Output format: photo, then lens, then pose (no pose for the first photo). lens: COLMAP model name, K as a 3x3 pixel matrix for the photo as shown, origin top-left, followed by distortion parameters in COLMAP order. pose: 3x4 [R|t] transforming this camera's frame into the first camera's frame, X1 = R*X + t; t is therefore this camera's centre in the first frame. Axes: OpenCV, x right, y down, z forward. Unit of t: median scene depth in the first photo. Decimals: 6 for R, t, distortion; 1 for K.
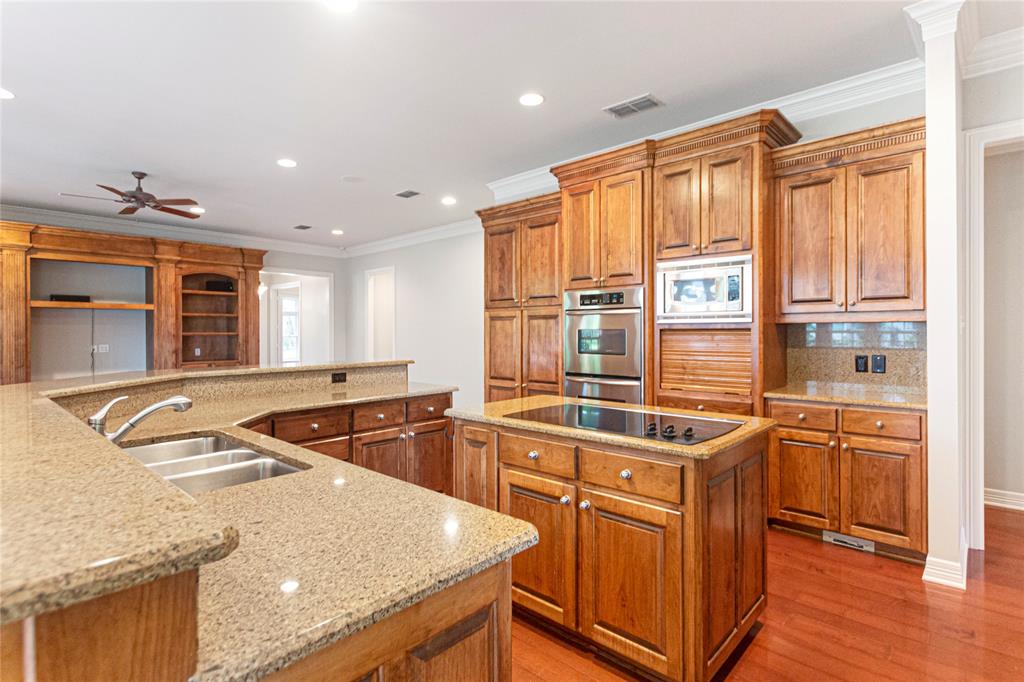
lens RADIAL K [[501.9, 0, 508.7], [0, 501.9, 333.3], [0, 0, 1]] dist [0.004425, -0.004395]
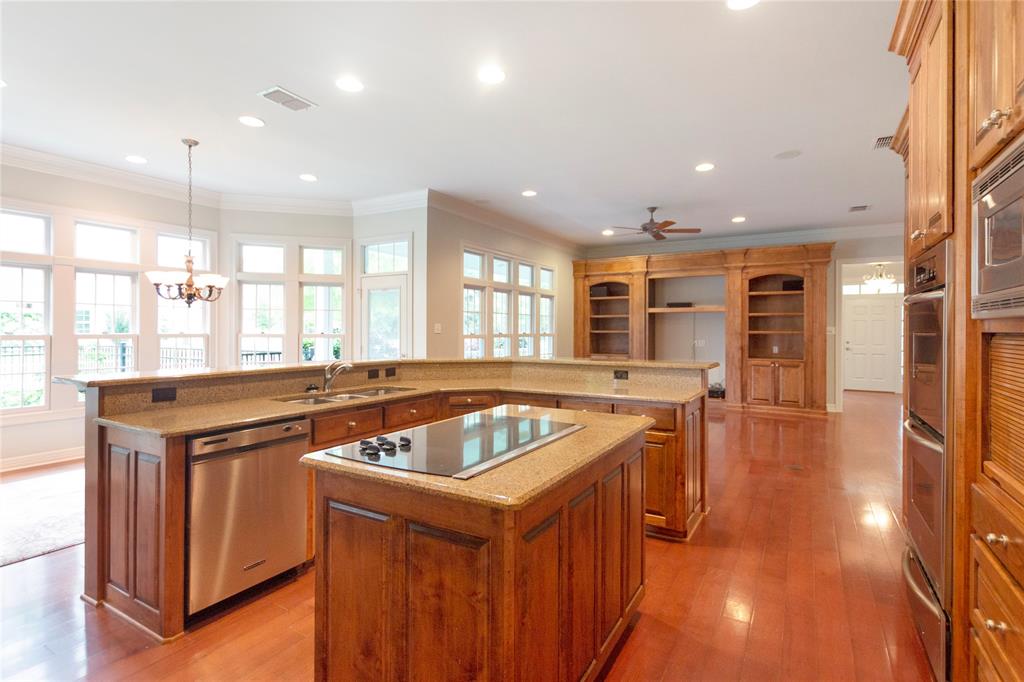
lens RADIAL K [[501.9, 0, 515.0], [0, 501.9, 333.7], [0, 0, 1]] dist [0.004425, -0.004395]
pose [[0.214070, 0.011698, -0.976748, 0.322621], [-0.006326, 0.999924, 0.010589, -0.004552], [0.976798, 0.003912, 0.214128, 0.268040]]
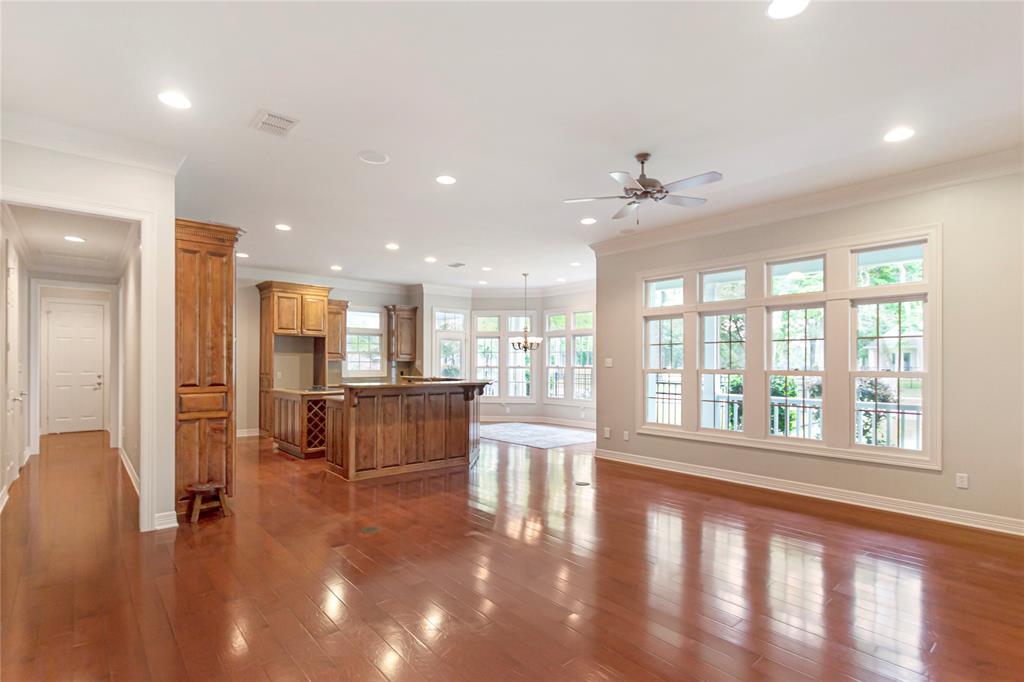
lens RADIAL K [[501.9, 0, 495.9], [0, 501.9, 359.3], [0, 0, 1]] dist [0.004425, -0.004395]
pose [[-0.990784, 0.002904, 0.135418, -0.435852], [0.002240, 0.999985, -0.005059, -0.005222], [-0.135430, -0.004709, -0.990776, 1.263364]]
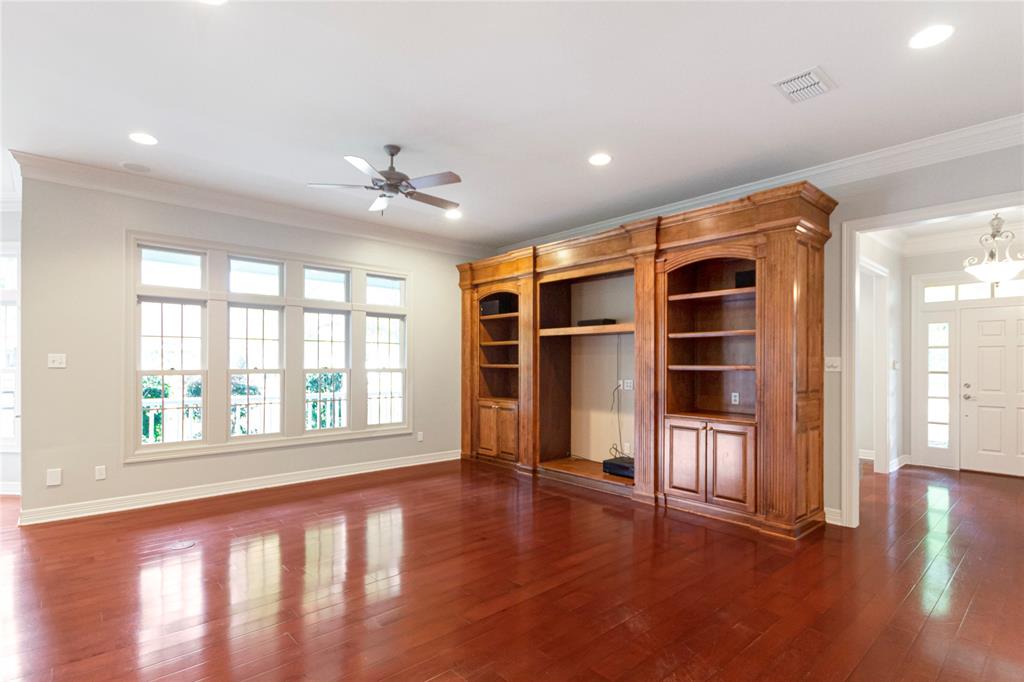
lens RADIAL K [[501.9, 0, 506.0], [0, 501.9, 365.5], [0, 0, 1]] dist [0.004425, -0.004395]
pose [[-0.099564, 0.007688, -0.995001, -0.013201], [-0.004661, 0.999956, 0.008192, -0.005064], [0.995020, 0.005453, -0.099524, 0.877674]]
